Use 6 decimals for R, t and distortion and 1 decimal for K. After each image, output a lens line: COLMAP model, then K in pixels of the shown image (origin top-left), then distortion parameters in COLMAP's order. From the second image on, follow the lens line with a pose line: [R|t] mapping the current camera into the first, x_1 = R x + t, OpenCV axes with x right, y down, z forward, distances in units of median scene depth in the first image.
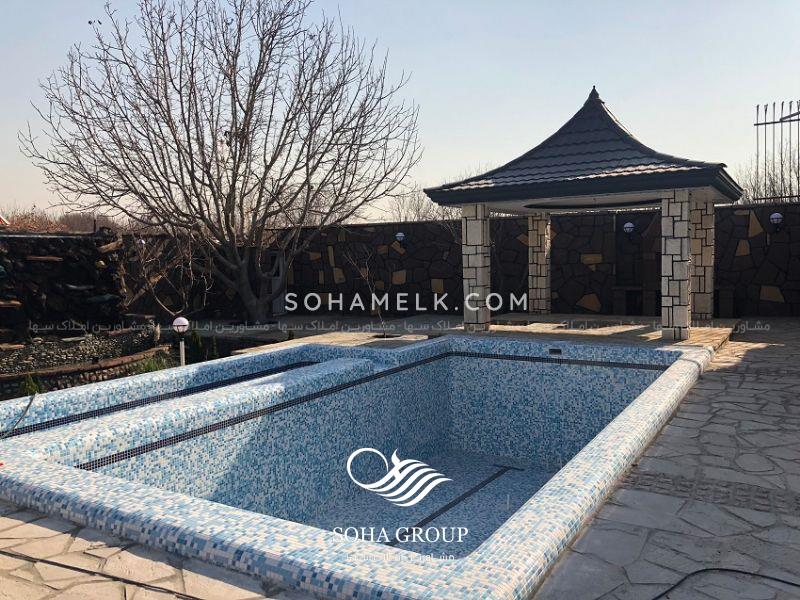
lens RADIAL K [[652.2, 0, 402.5], [0, 652.2, 292.6], [0, 0, 1]] dist [0.043410, -0.016552]
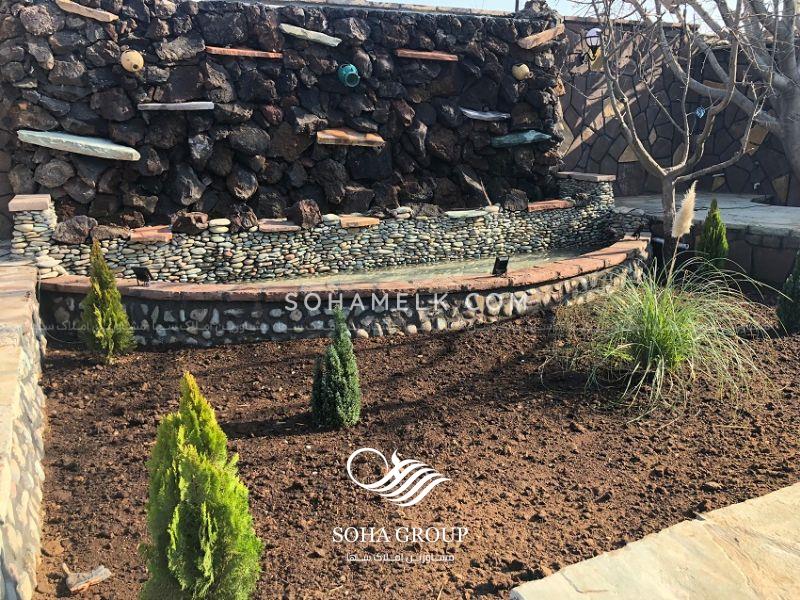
lens RADIAL K [[649.4, 0, 400.0], [0, 649.4, 300.0], [0, 0, 1]] dist [0.020222, -0.015720]
pose [[0.825270, 0.137610, -0.547716, -0.252964], [-0.030949, 0.979421, 0.199440, 0.037019], [0.563890, -0.147641, 0.812546, 0.544813]]
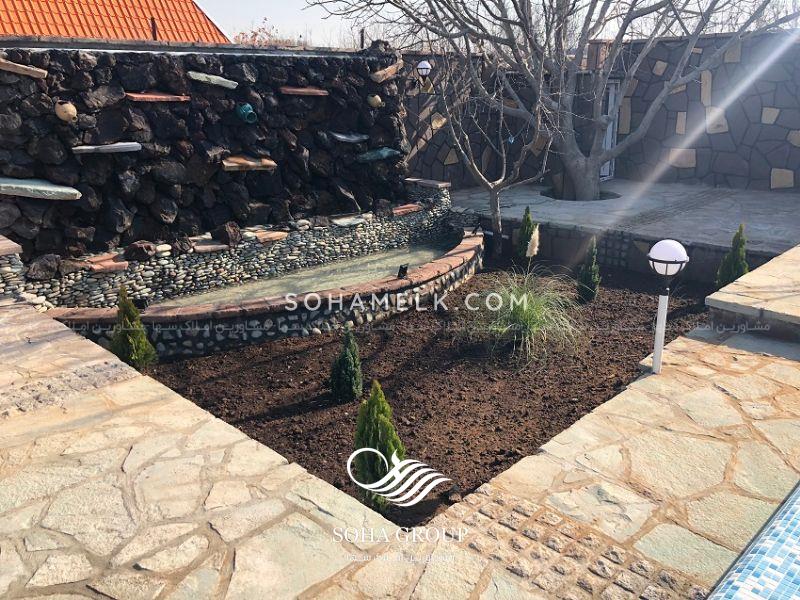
lens RADIAL K [[649.4, 0, 400.0], [0, 649.4, 300.0], [0, 0, 1]] dist [0.020222, -0.015720]
pose [[0.963184, 0.084654, -0.255166, -0.278949], [-0.017022, 0.966429, 0.256371, -0.020007], [0.268302, -0.242589, 0.932290, 0.392998]]
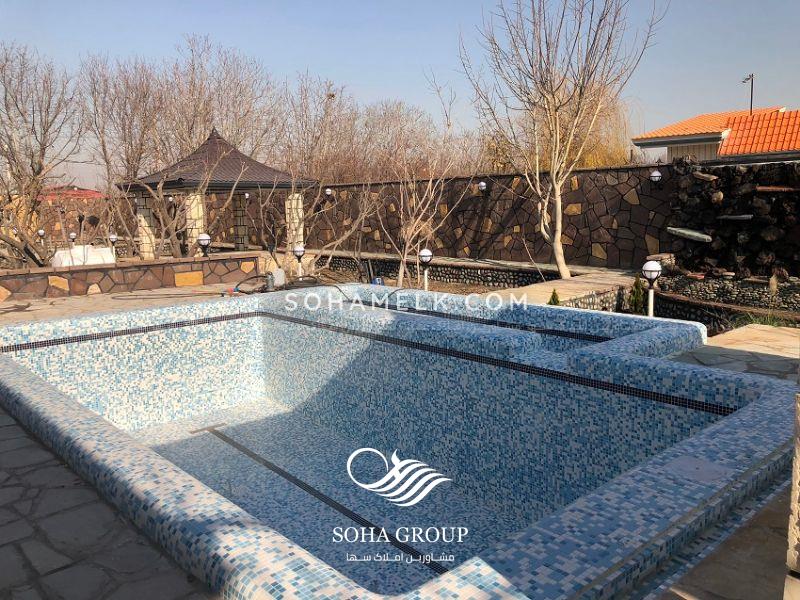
lens RADIAL K [[649.4, 0, 400.0], [0, 649.4, 300.0], [0, 0, 1]] dist [0.020222, -0.015720]
pose [[-0.294818, 0.163326, -0.941492, 0.393084], [-0.025174, 0.983615, 0.178517, -0.037733], [0.955222, 0.076331, -0.285876, 0.663744]]
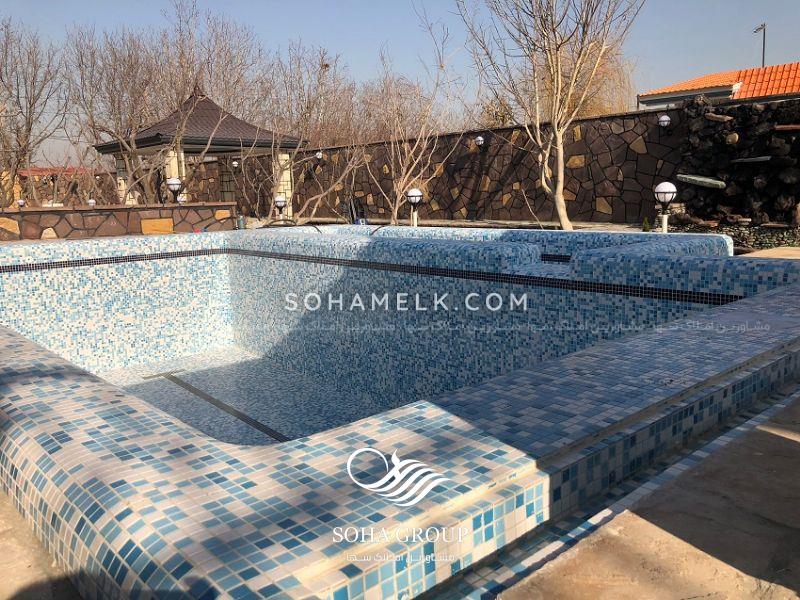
lens RADIAL K [[651.9, 0, 404.0], [0, 651.9, 298.1], [0, 0, 1]] dist [0.009208, 0.008493]
pose [[-0.290935, 0.179071, -0.939835, 0.332529], [-0.020035, 0.980972, 0.193111, 0.021882], [0.956533, 0.075012, -0.281811, 0.664277]]
